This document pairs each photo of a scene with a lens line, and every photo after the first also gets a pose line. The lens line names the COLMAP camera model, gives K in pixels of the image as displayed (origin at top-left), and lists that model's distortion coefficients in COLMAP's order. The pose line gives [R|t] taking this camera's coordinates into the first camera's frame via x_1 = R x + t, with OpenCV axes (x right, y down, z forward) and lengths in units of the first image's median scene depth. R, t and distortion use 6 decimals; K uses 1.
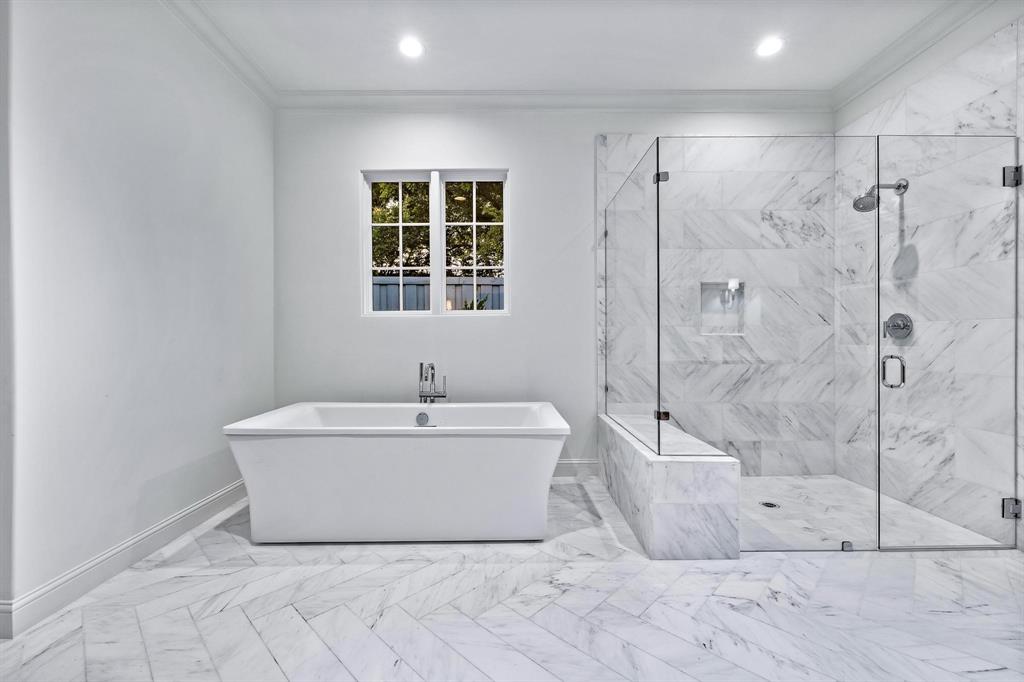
lens RADIAL K [[433.1, 0, 514.3], [0, 433.1, 339.2], [0, 0, 1]] dist [0.007268, -0.000831]
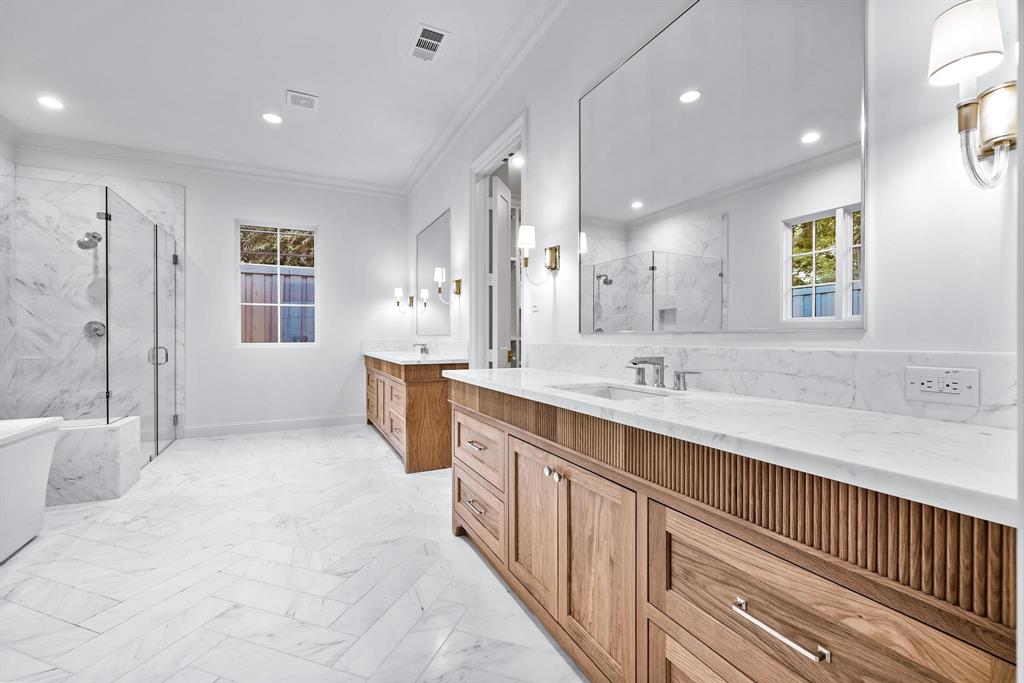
lens RADIAL K [[433.1, 0, 512.3], [0, 433.1, 339.1], [0, 0, 1]] dist [0.007268, -0.000831]
pose [[-0.430253, -0.003211, 0.902703, -1.129212], [0.000937, 0.999992, 0.004003, -0.002081], [-0.902708, 0.002568, -0.430247, 0.357261]]
